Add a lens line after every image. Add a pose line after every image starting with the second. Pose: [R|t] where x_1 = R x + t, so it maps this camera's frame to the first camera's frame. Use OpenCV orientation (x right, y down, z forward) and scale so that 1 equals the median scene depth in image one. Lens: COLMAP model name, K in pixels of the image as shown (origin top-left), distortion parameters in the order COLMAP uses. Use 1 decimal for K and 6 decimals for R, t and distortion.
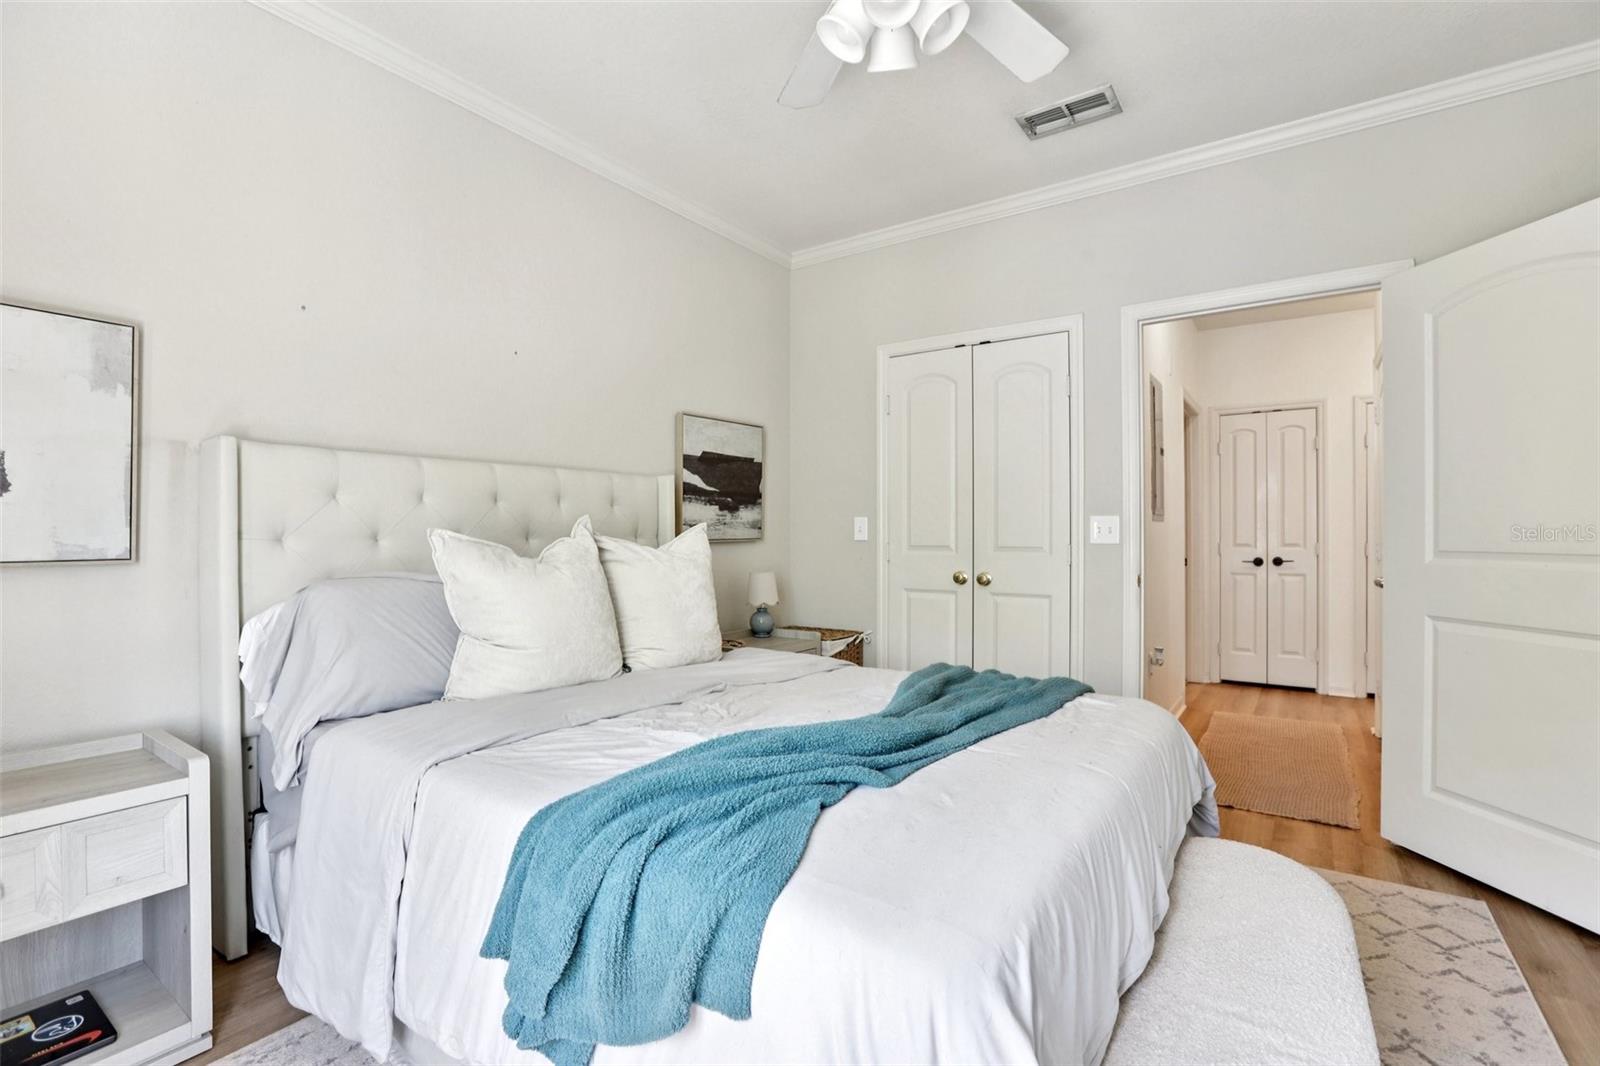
lens RADIAL K [[727.6, 0, 795.3], [0, 727.6, 533.8], [0, 0, 1]] dist [-0.053700, 0.021365]
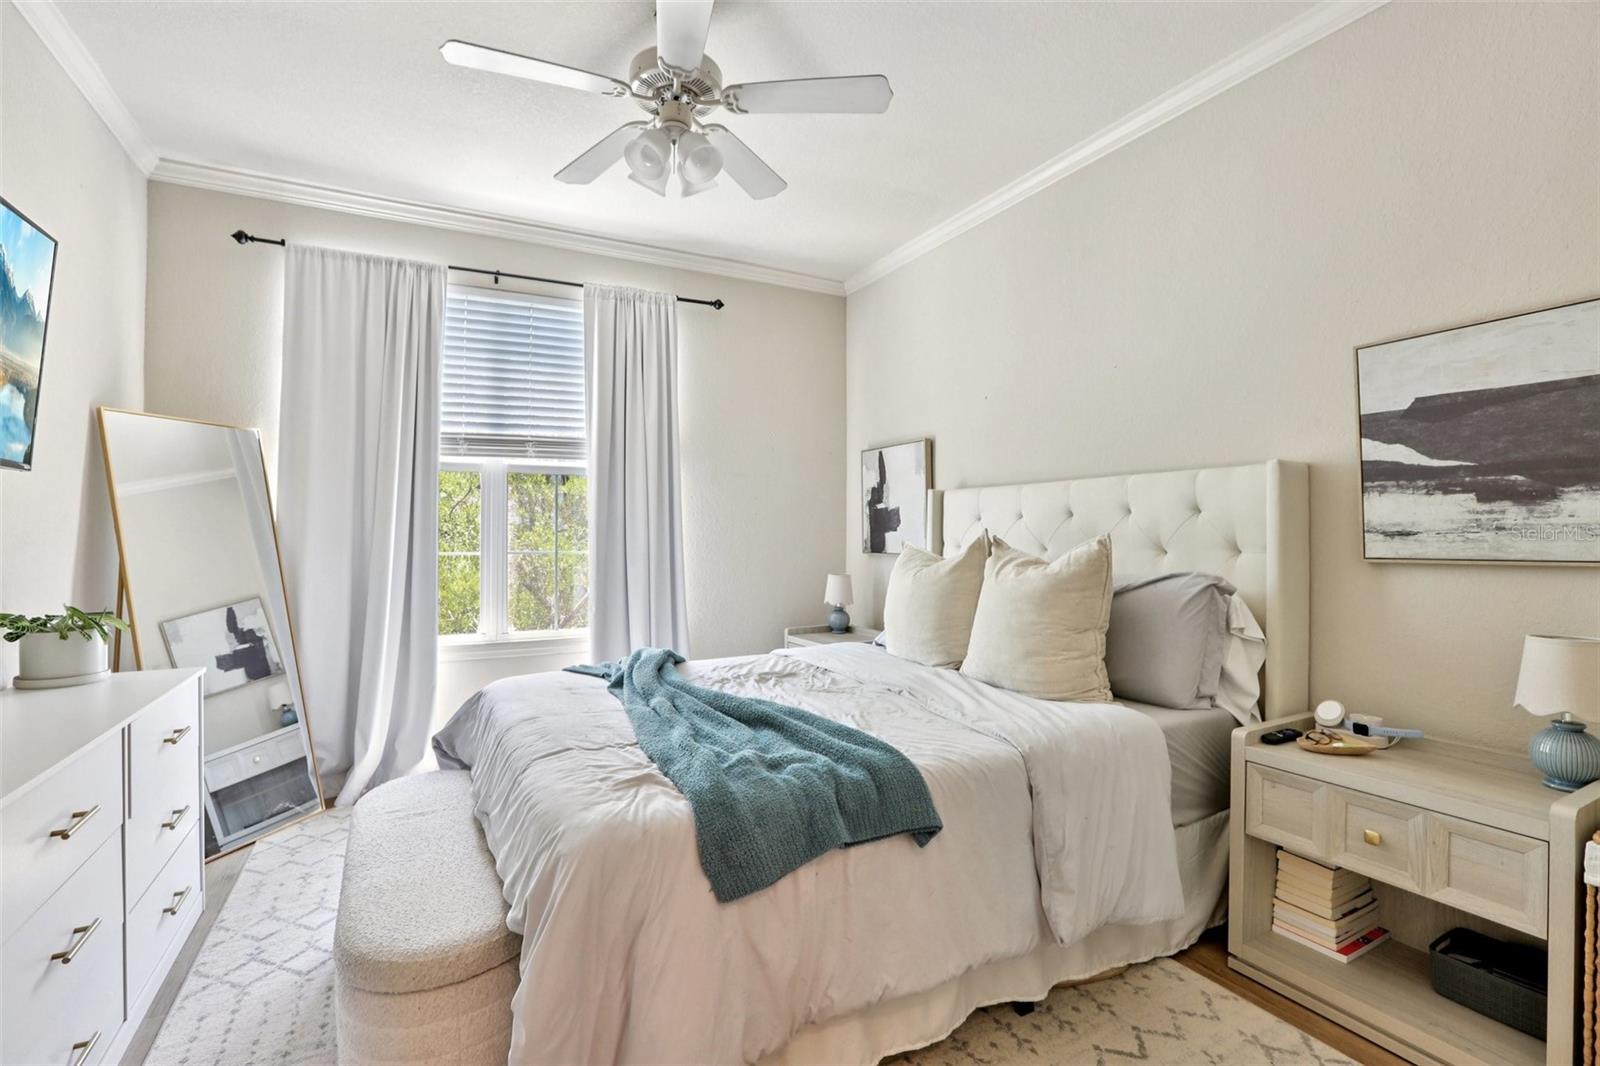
lens RADIAL K [[726.3, 0, 794.8], [0, 726.3, 528.9], [0, 0, 1]] dist [-0.054535, 0.020061]
pose [[-0.451888, -0.005267, -0.892059, 0.549487], [0.002794, 0.999969, -0.007320, -0.011717], [0.892070, -0.005800, -0.451860, 0.805662]]
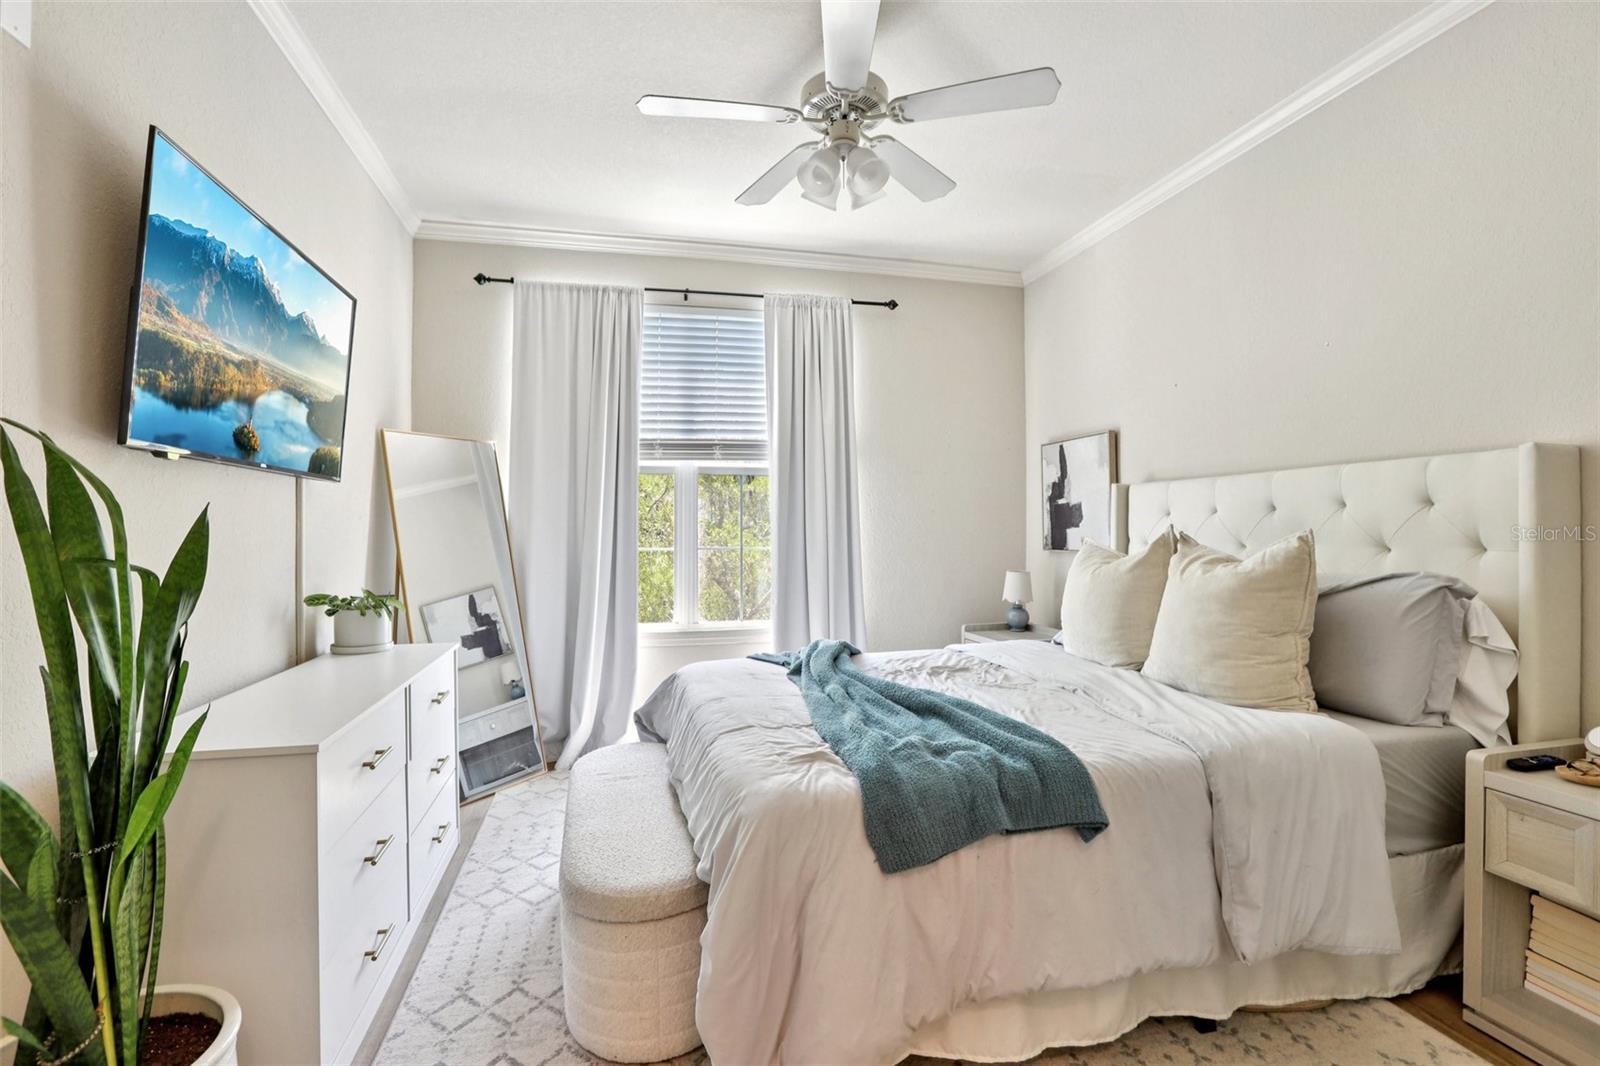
lens RADIAL K [[727.6, 0, 795.3], [0, 727.6, 533.8], [0, 0, 1]] dist [-0.053700, 0.021365]
pose [[-0.656413, 0.005696, -0.754380, 0.567667], [0.004950, 0.999982, 0.003243, -0.011636], [0.754386, -0.001605, -0.656430, 0.827145]]
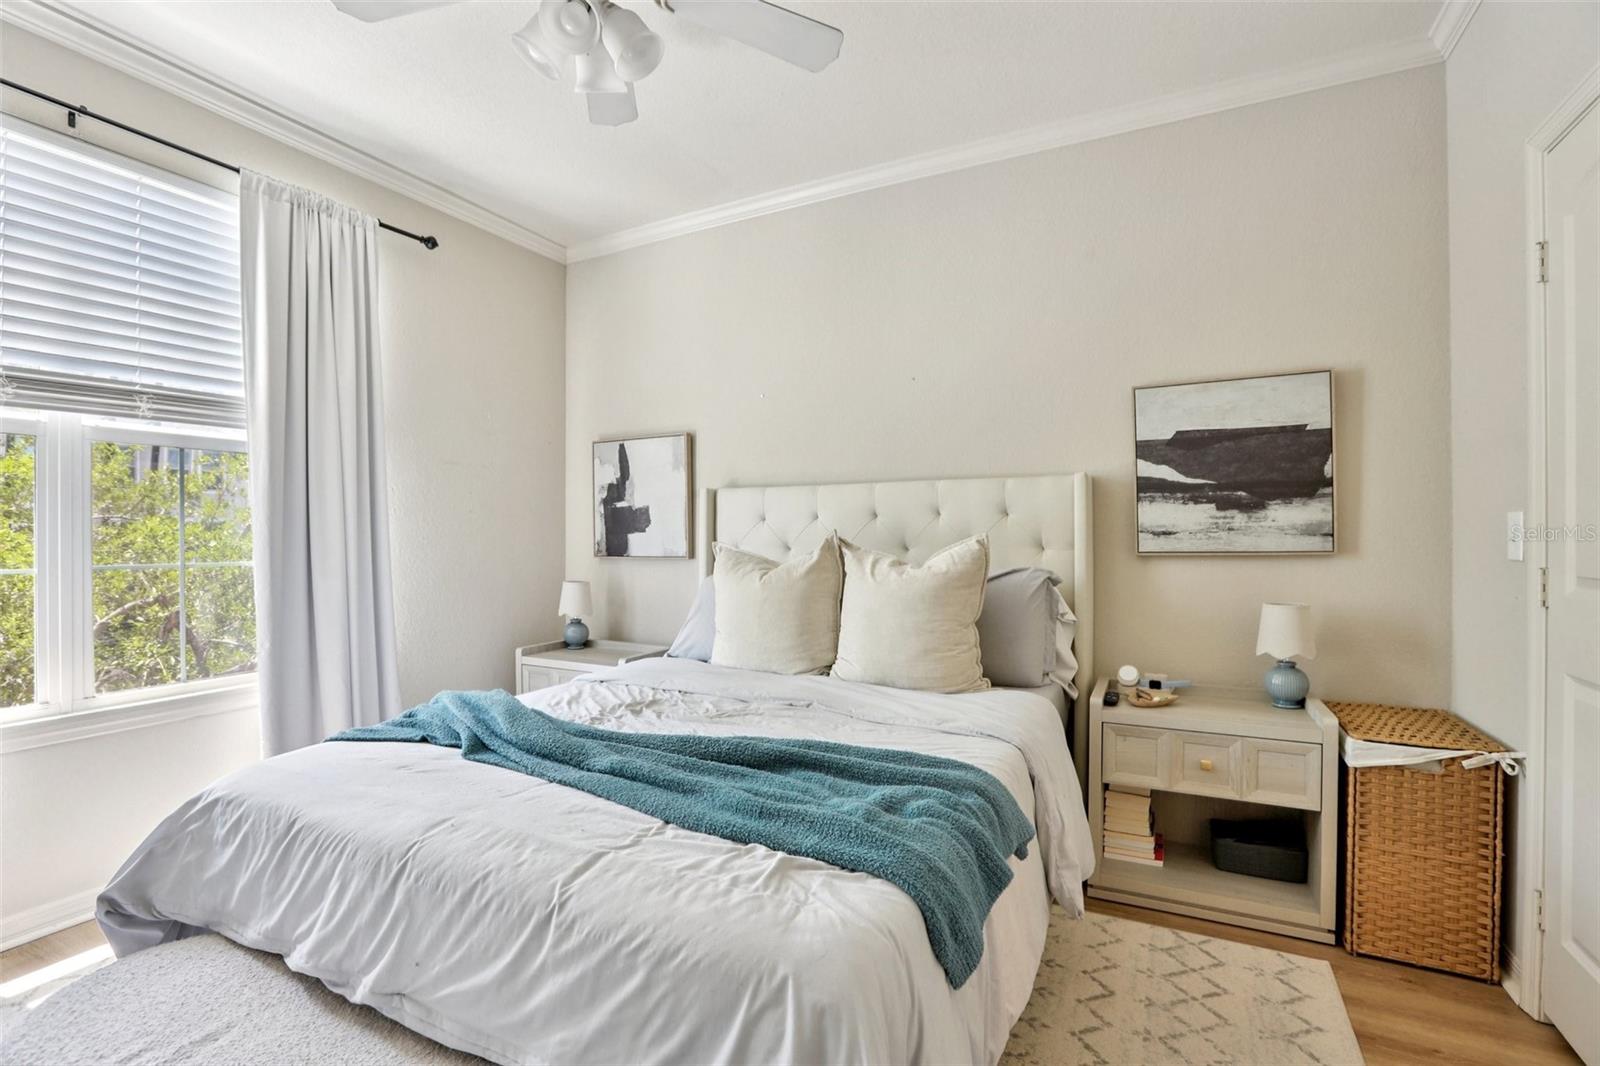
lens RADIAL K [[727.6, 0, 795.3], [0, 727.6, 533.8], [0, 0, 1]] dist [-0.053700, 0.021365]
pose [[0.140225, 0.001635, -0.990118, 0.524644], [0.007107, 0.999971, 0.002658, -0.014618], [0.990094, -0.007410, 0.140209, 0.507992]]
